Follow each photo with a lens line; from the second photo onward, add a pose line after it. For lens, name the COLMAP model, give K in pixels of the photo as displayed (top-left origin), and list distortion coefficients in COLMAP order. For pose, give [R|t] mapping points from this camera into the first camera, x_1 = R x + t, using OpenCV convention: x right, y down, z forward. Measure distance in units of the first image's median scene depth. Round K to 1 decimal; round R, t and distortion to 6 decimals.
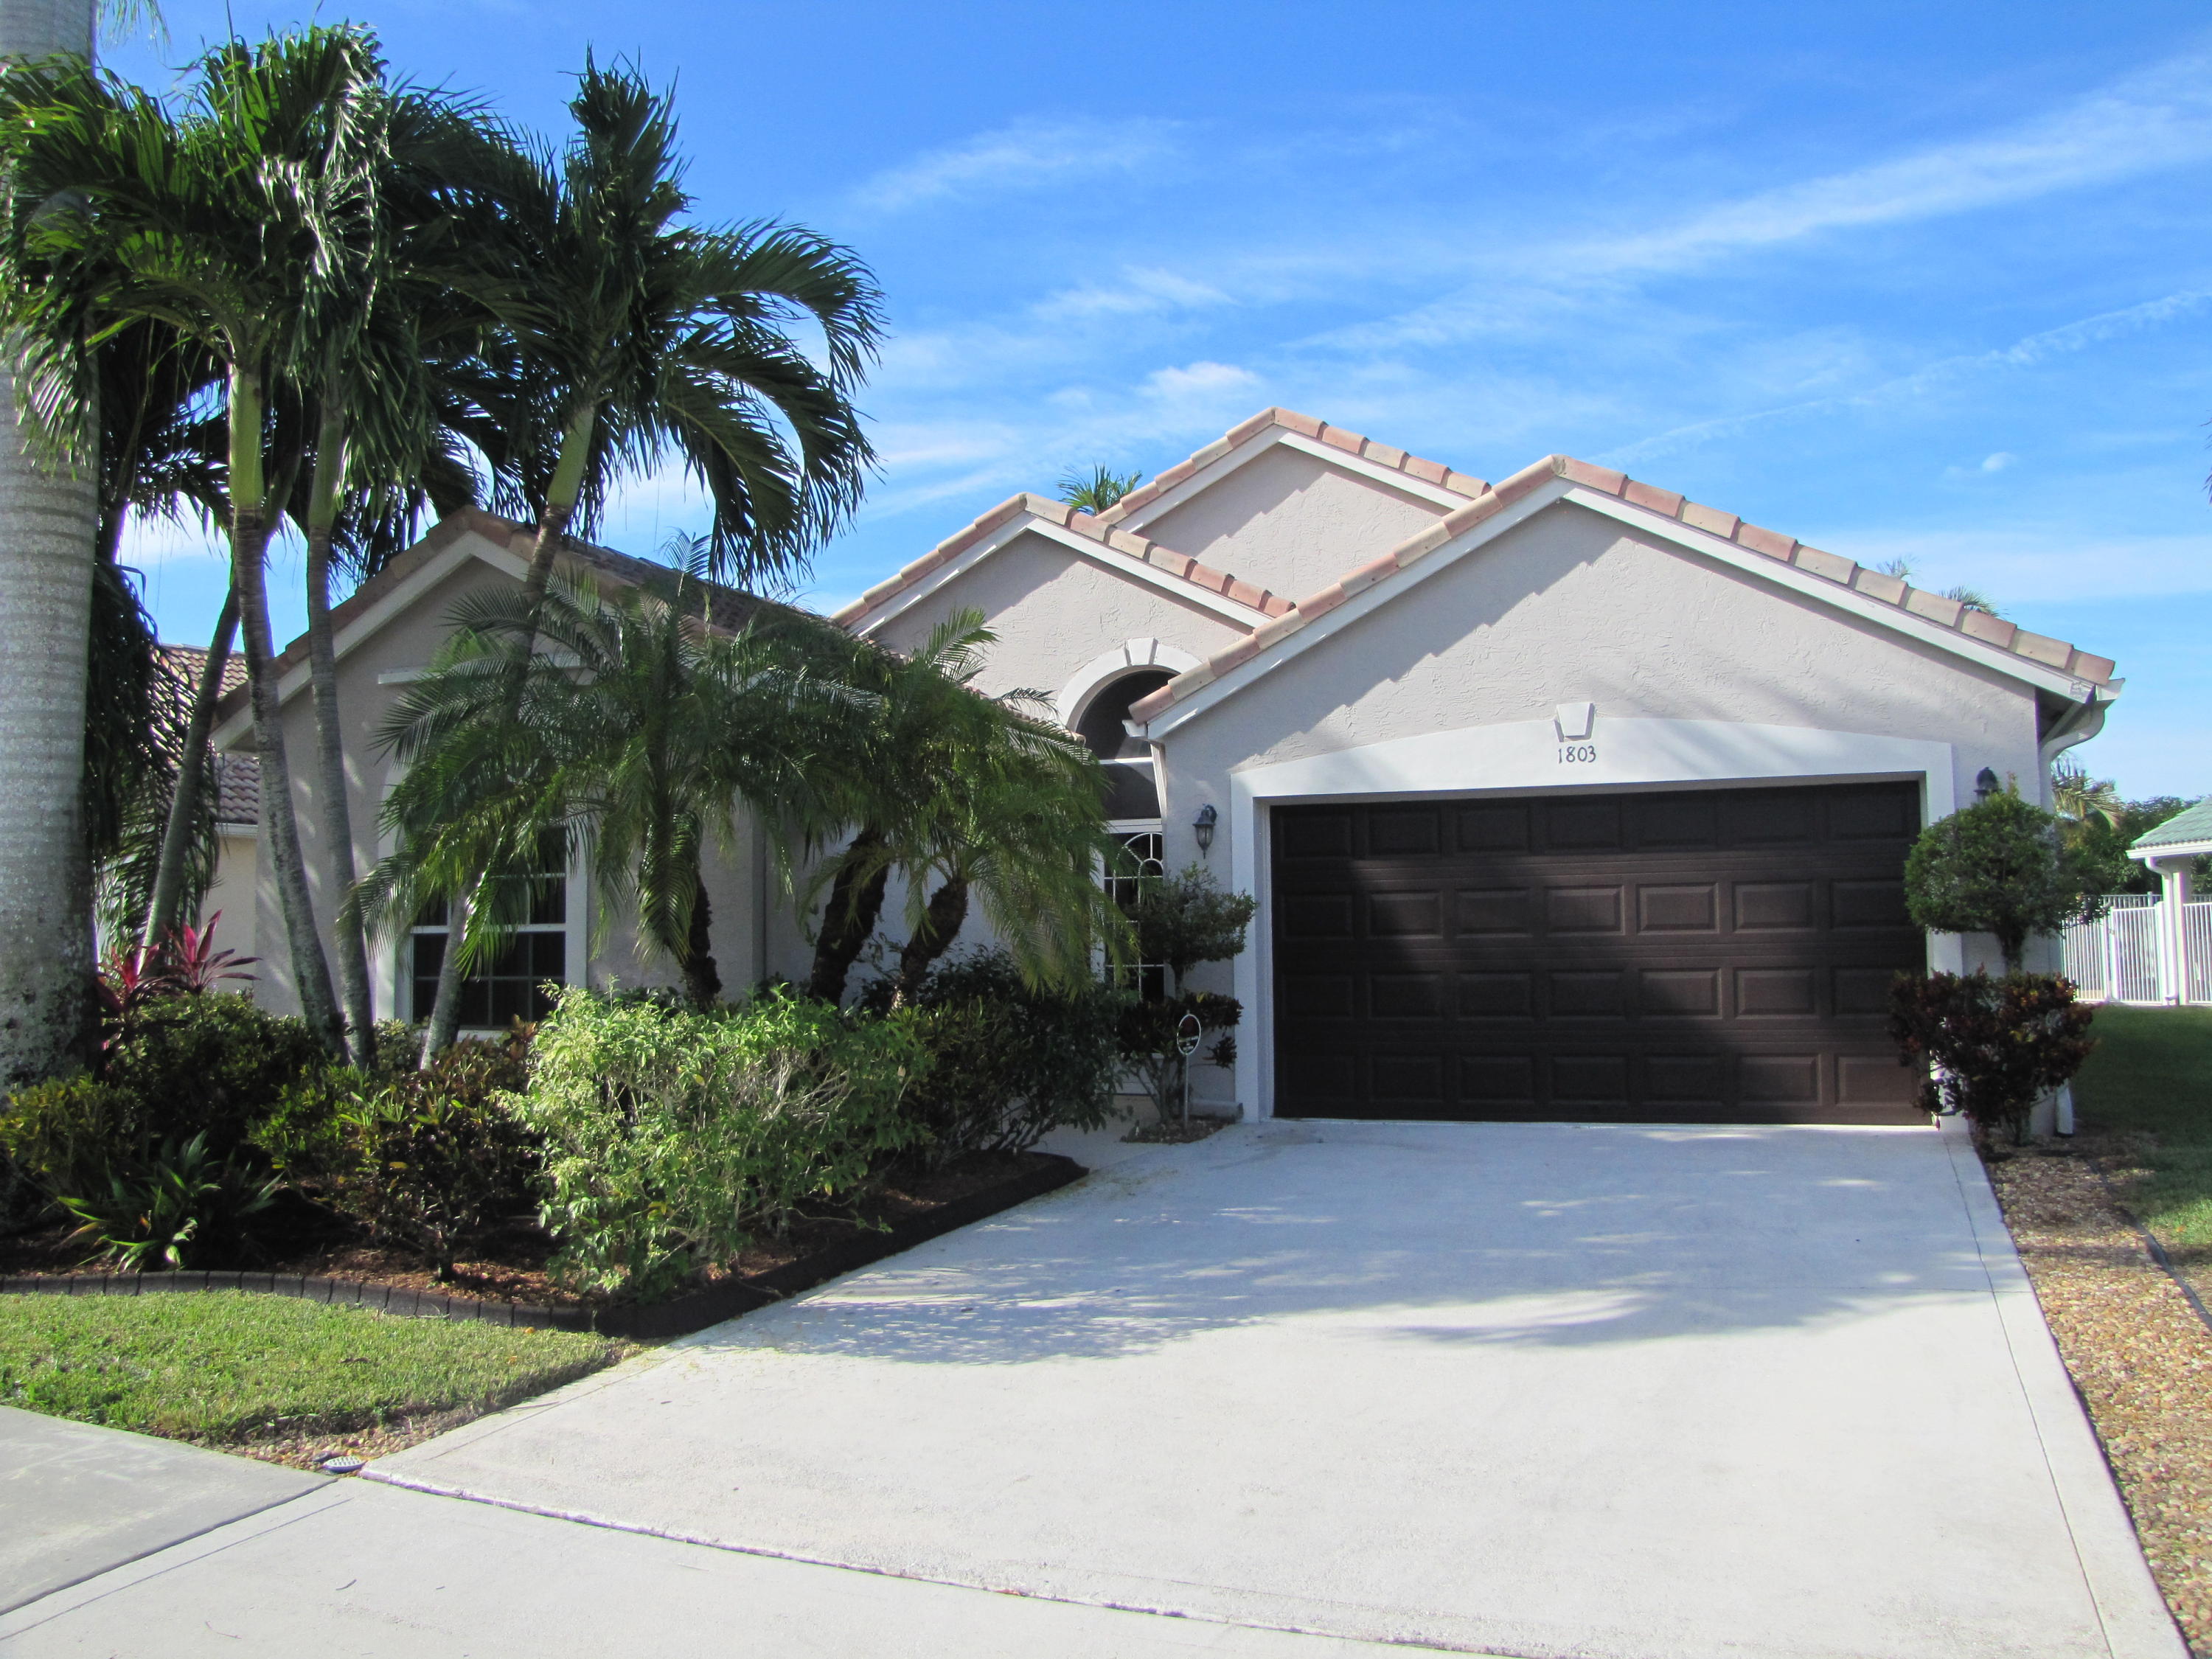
lens RADIAL K [[1819.2, 0, 1106.0], [0, 1819.2, 829.5], [0, 0, 1]] dist [-0.105803, -0.000519]
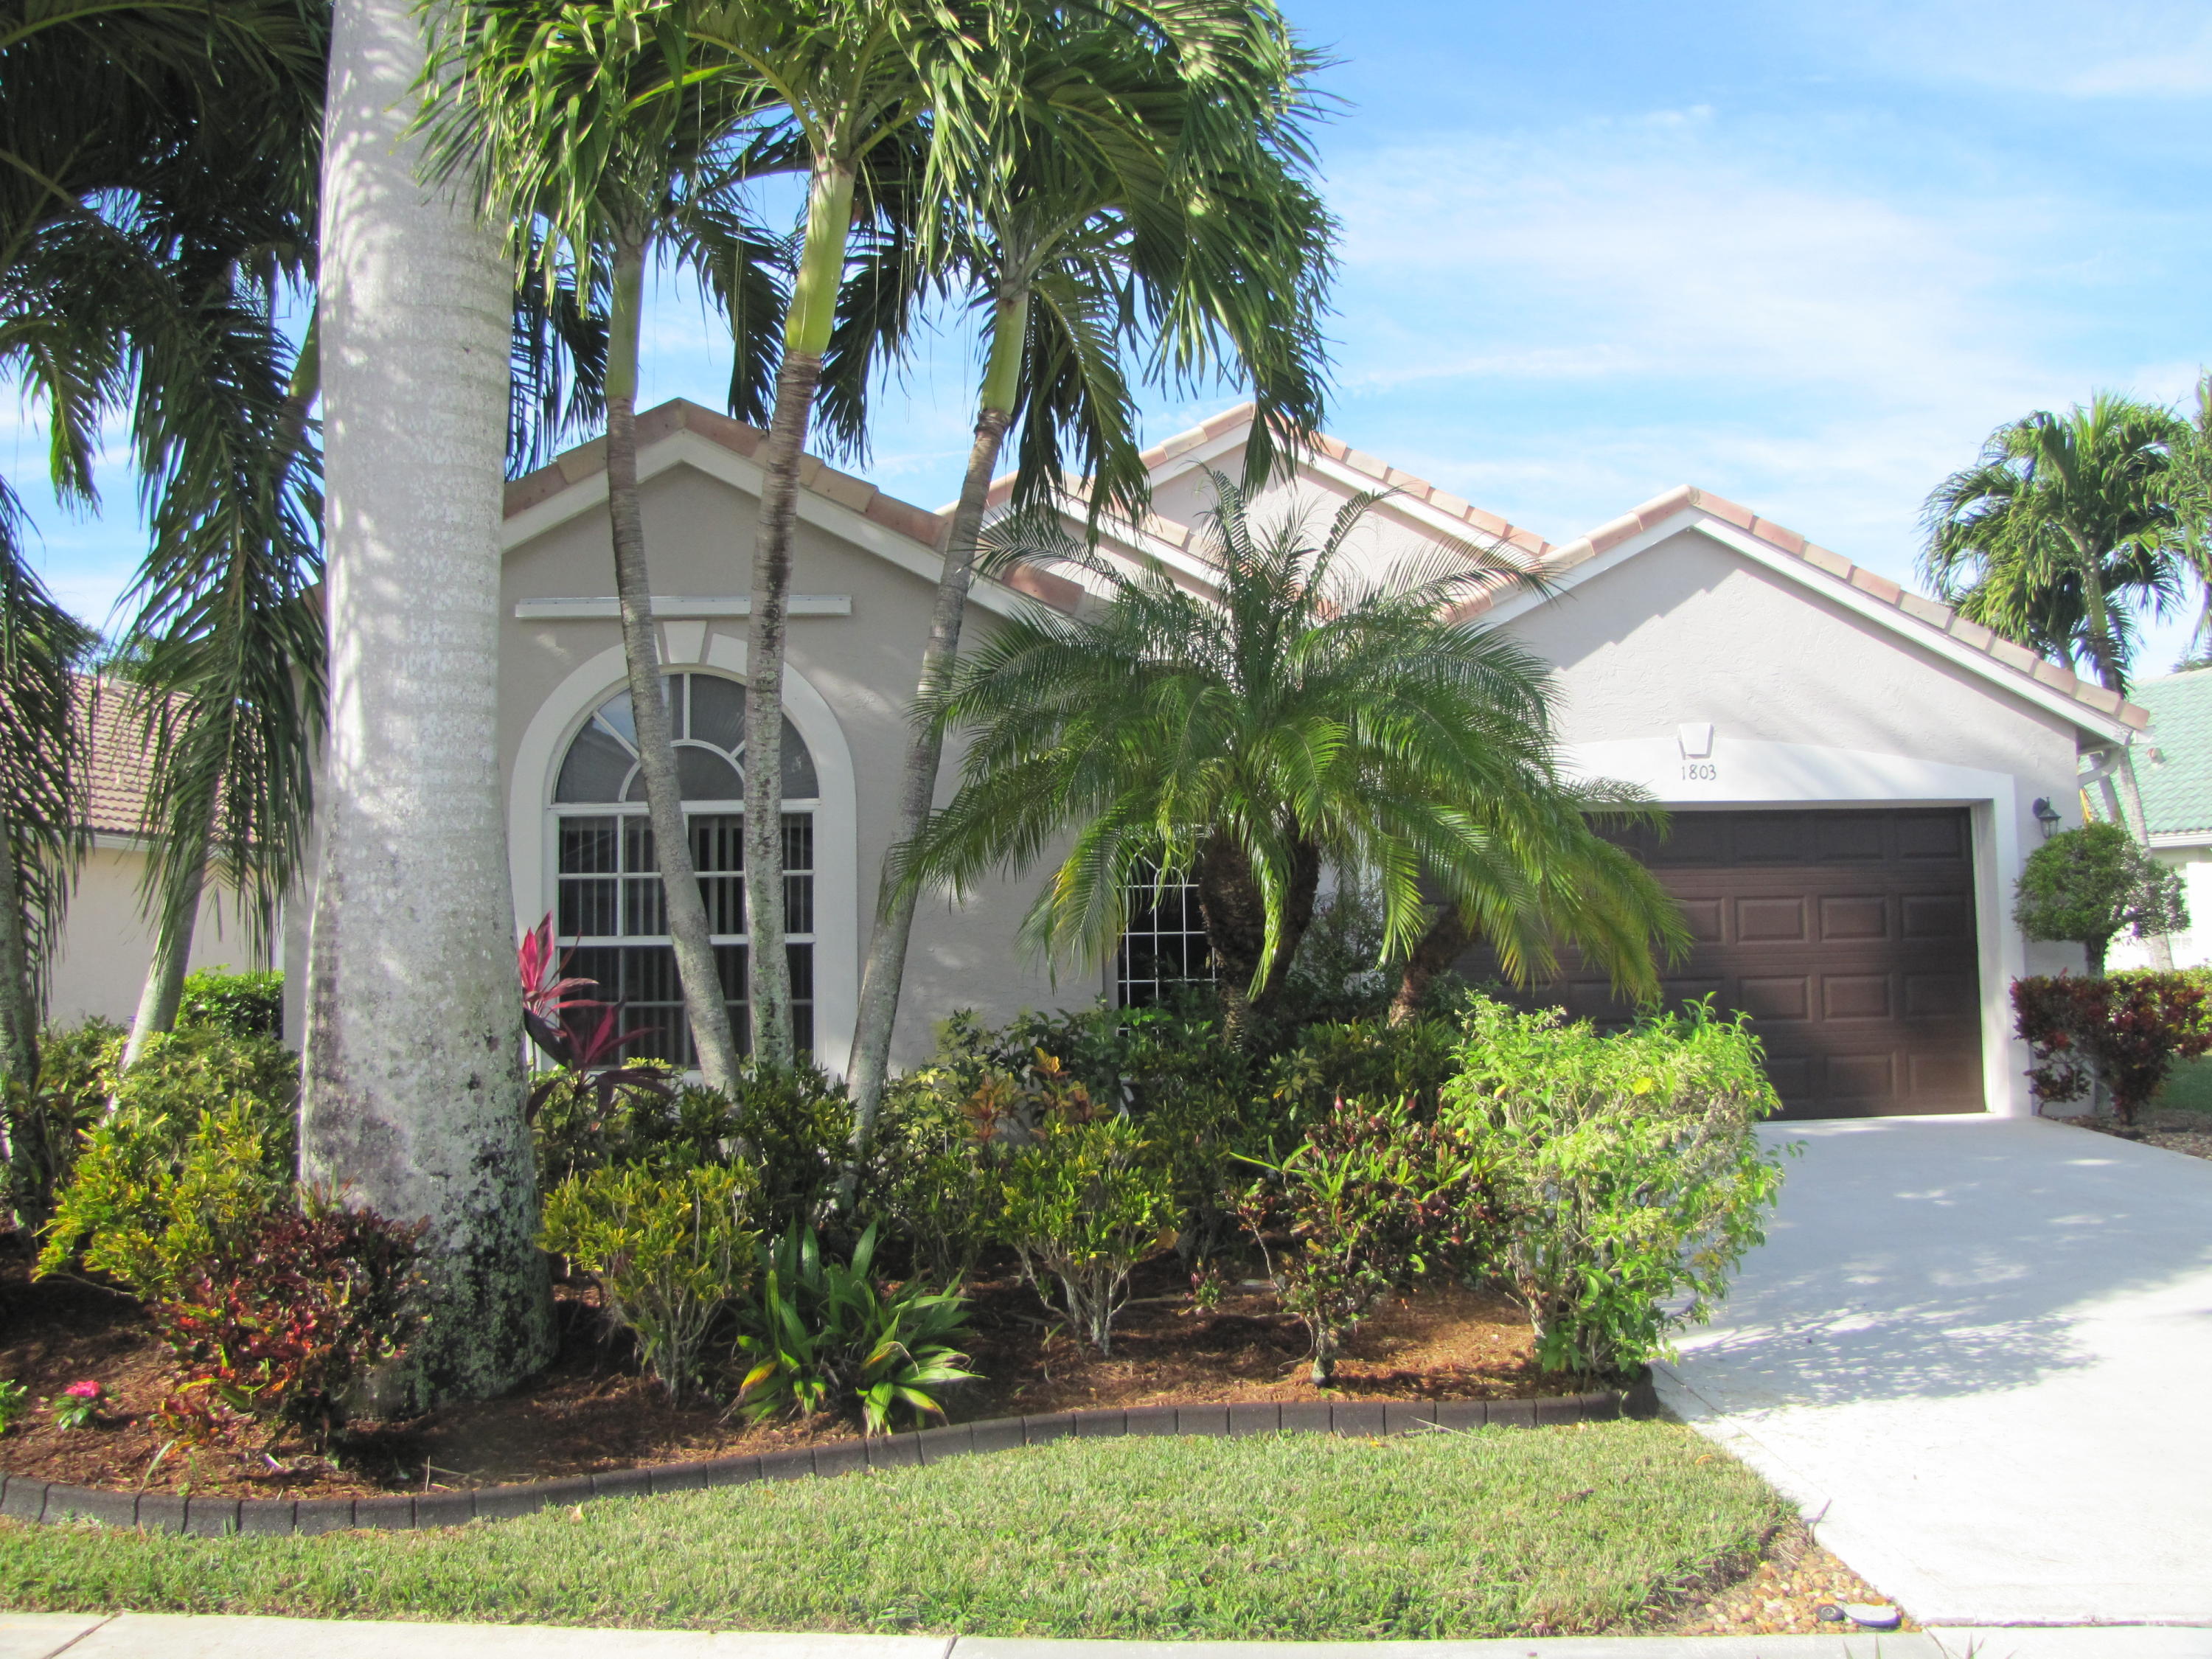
lens RADIAL K [[1799.1, 0, 1106.0], [0, 1799.1, 829.5], [0, 0, 1]] dist [-0.092442, -0.001703]
pose [[0.912598, 0.024774, 0.408106, -0.484644], [-0.019700, 0.999668, -0.016632, 0.015855], [-0.408382, 0.007139, 0.912783, 0.202318]]
